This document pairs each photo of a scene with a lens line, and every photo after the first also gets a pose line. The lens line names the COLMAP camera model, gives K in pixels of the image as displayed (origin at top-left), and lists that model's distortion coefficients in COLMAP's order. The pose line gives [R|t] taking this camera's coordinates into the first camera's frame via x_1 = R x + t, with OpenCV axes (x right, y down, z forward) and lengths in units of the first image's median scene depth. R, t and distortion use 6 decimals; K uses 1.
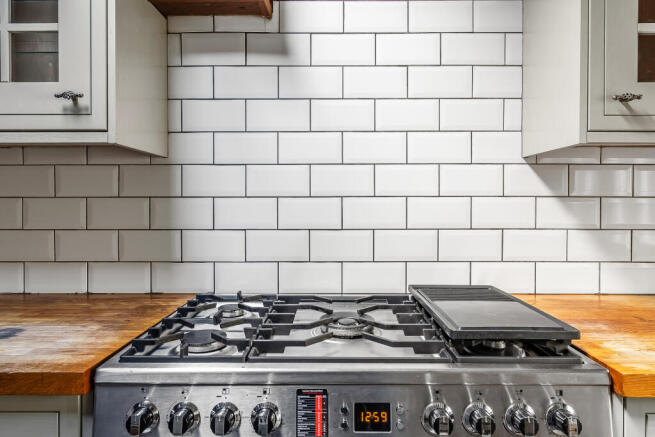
lens RADIAL K [[417.0, 0, 332.4], [0, 417.0, 205.3], [0, 0, 1]] dist [-0.016185, 0.004340]
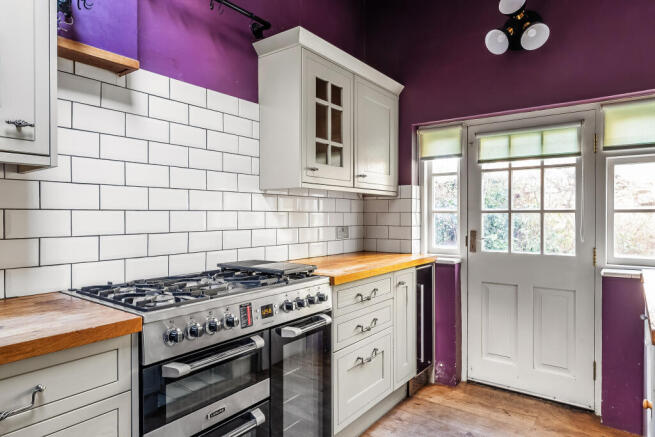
lens RADIAL K [[417.0, 0, 325.5], [0, 417.0, 217.8], [0, 0, 1]] dist [-0.016185, 0.004340]
pose [[0.585507, -0.005529, 0.810649, -0.846215], [0.004326, 0.999984, 0.003696, 0.002381], [-0.810656, 0.001342, 0.585521, -0.308978]]
